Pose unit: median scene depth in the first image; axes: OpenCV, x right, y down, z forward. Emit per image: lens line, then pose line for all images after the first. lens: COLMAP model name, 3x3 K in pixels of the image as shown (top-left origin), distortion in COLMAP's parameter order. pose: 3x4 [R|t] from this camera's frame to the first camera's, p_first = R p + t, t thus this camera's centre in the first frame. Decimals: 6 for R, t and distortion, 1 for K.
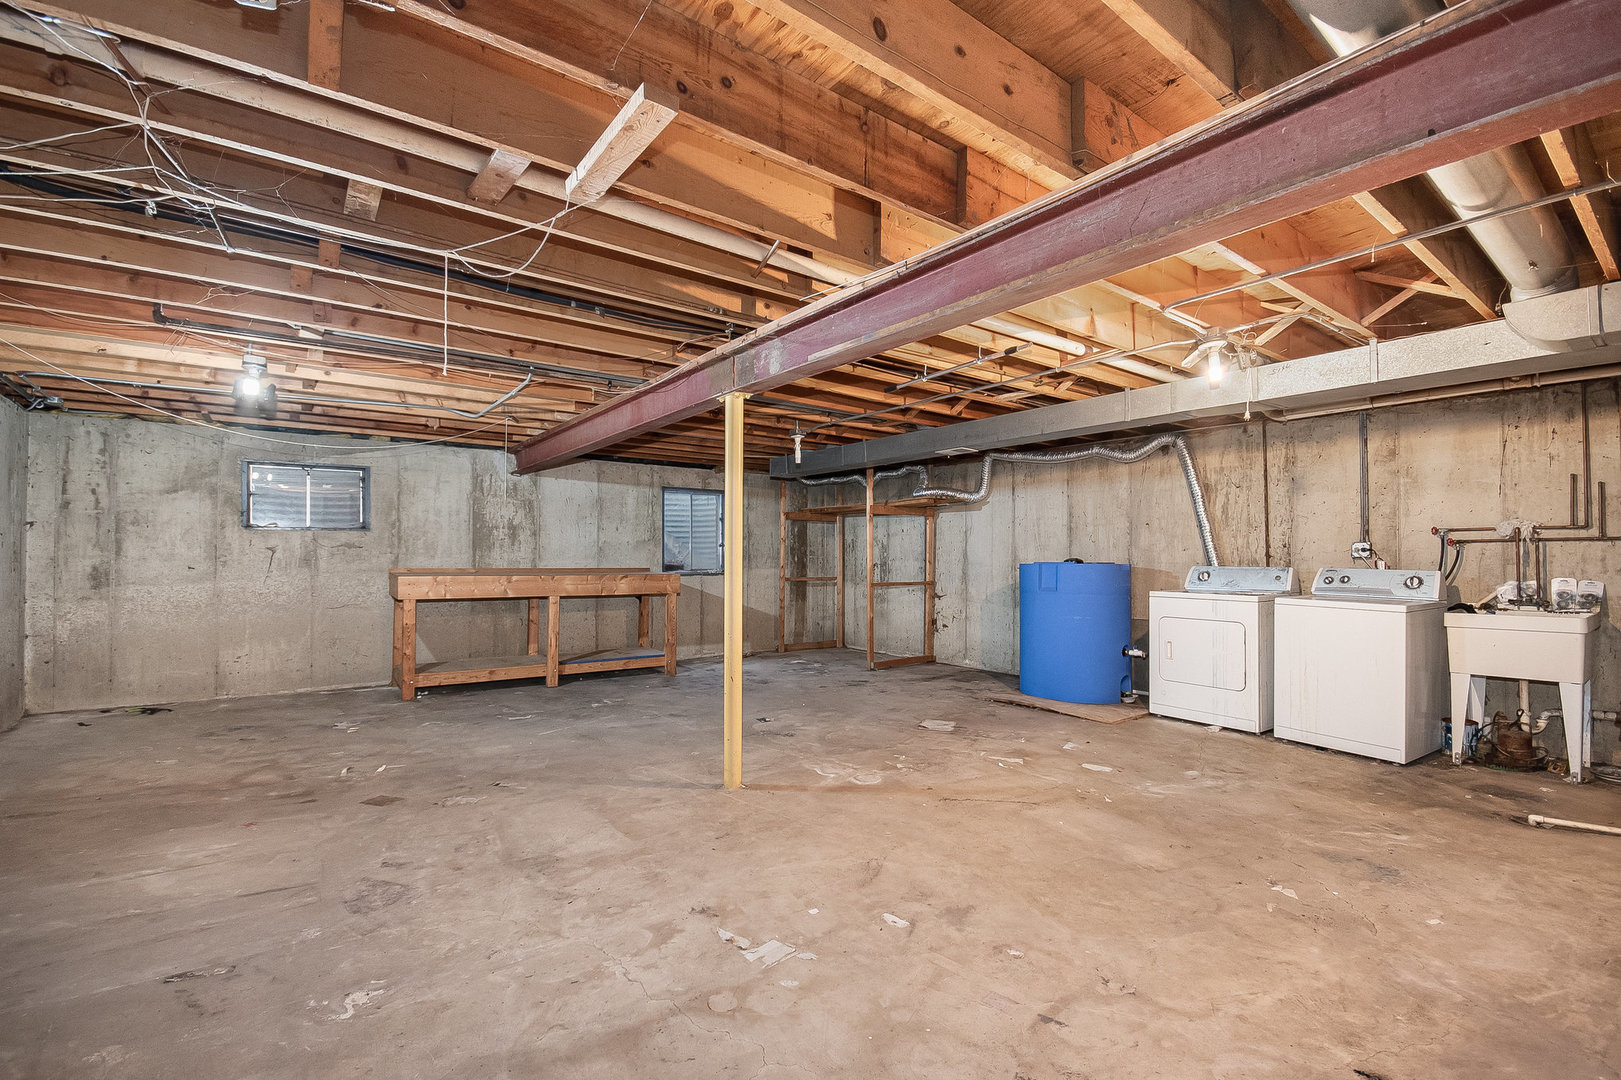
lens RADIAL K [[712.9, 0, 815.0], [0, 712.9, 543.1], [0, 0, 1]] dist [-0.000990, -0.000918]
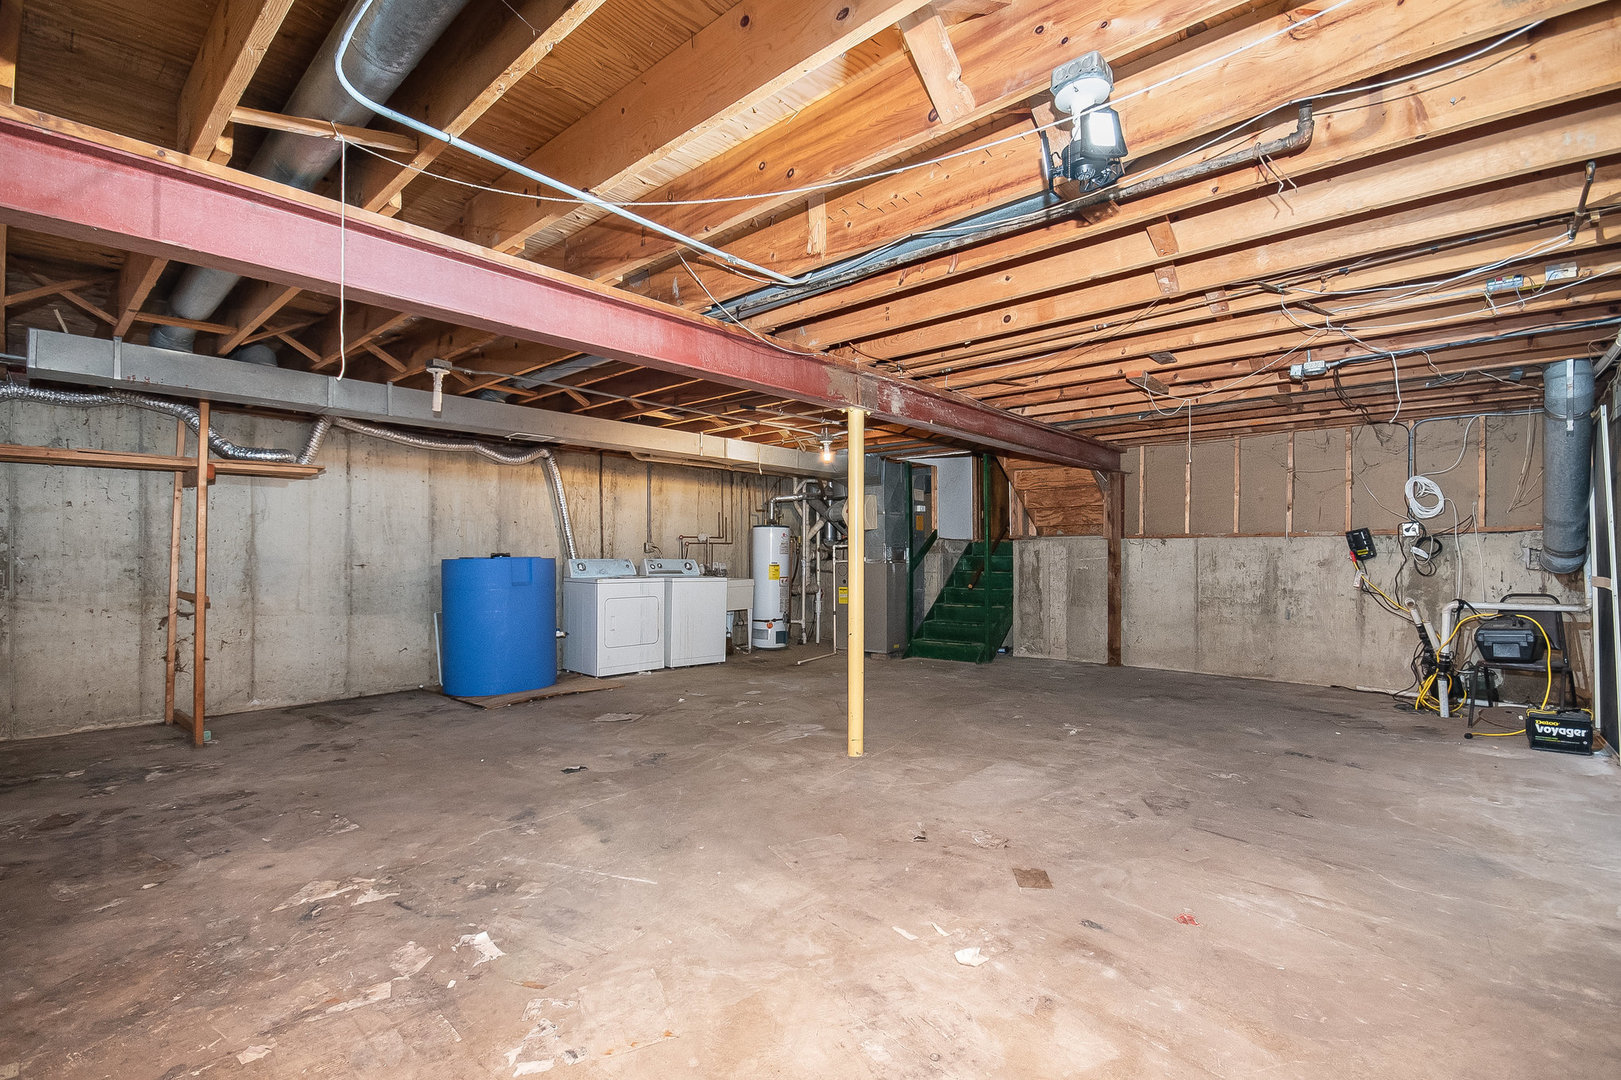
lens RADIAL K [[712.9, 0, 815.0], [0, 712.9, 543.1], [0, 0, 1]] dist [-0.000990, -0.000918]
pose [[-0.190663, 0.012676, 0.981574, -1.057790], [-0.018075, 0.999702, -0.016421, 0.023234], [-0.981489, -0.020873, -0.190377, 1.117025]]
